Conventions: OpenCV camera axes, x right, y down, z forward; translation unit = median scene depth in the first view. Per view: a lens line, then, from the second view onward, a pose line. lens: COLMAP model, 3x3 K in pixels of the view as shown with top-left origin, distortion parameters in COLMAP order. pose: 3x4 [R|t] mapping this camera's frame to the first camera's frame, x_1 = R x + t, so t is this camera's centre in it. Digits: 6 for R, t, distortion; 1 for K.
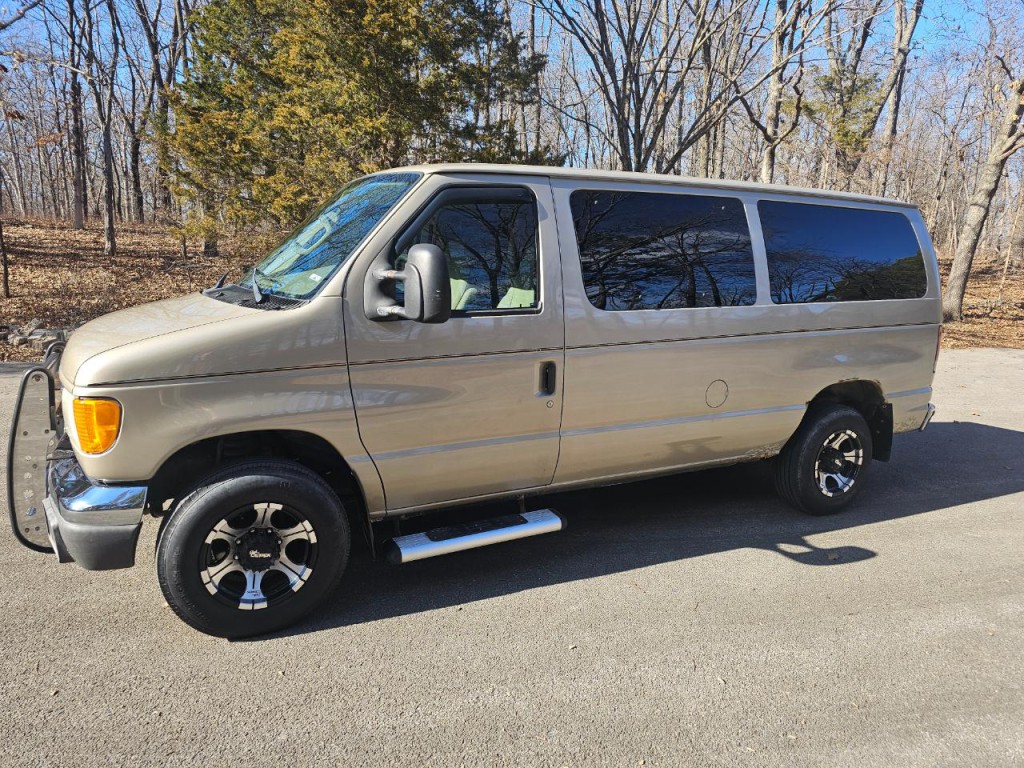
lens RADIAL K [[697.5, 0, 509.4], [0, 697.5, 374.6], [0, 0, 1]] dist [0.056250, -0.046919]
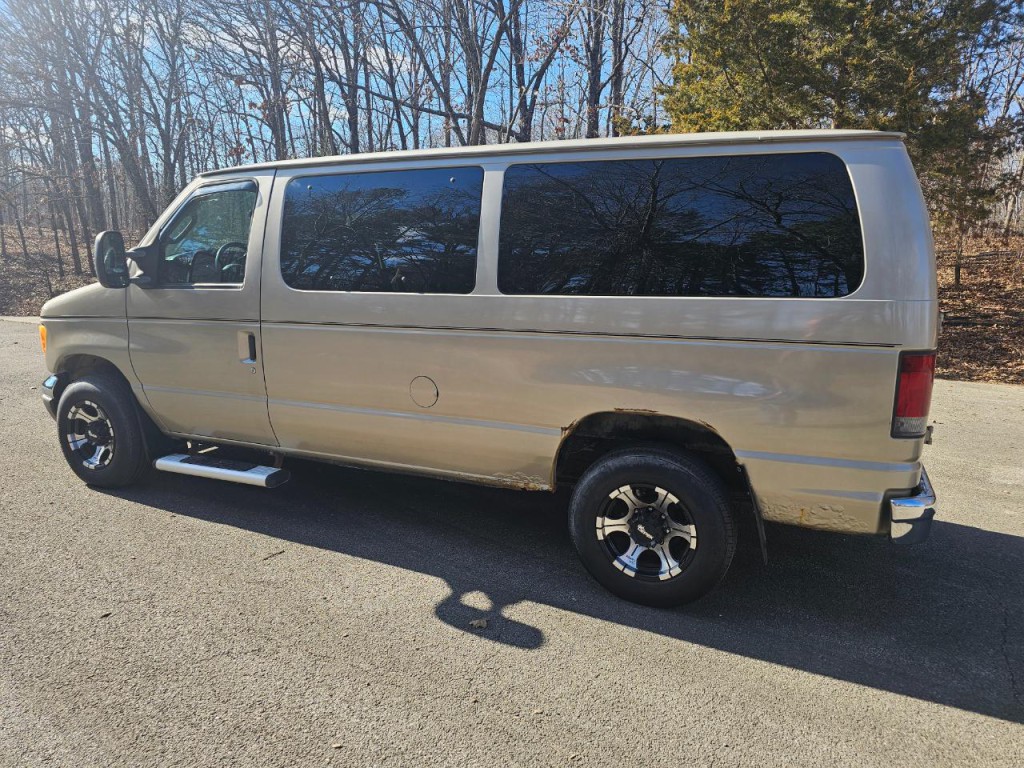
lens RADIAL K [[673.3, 0, 512.0], [0, 673.3, 384.0], [0, 0, 1]] dist [0.040060, -0.002059]
pose [[0.621662, 0.129034, -0.772584, 1.025677], [-0.122582, 0.990211, 0.066745, -0.053557], [0.773634, 0.053212, 0.631394, 0.555391]]
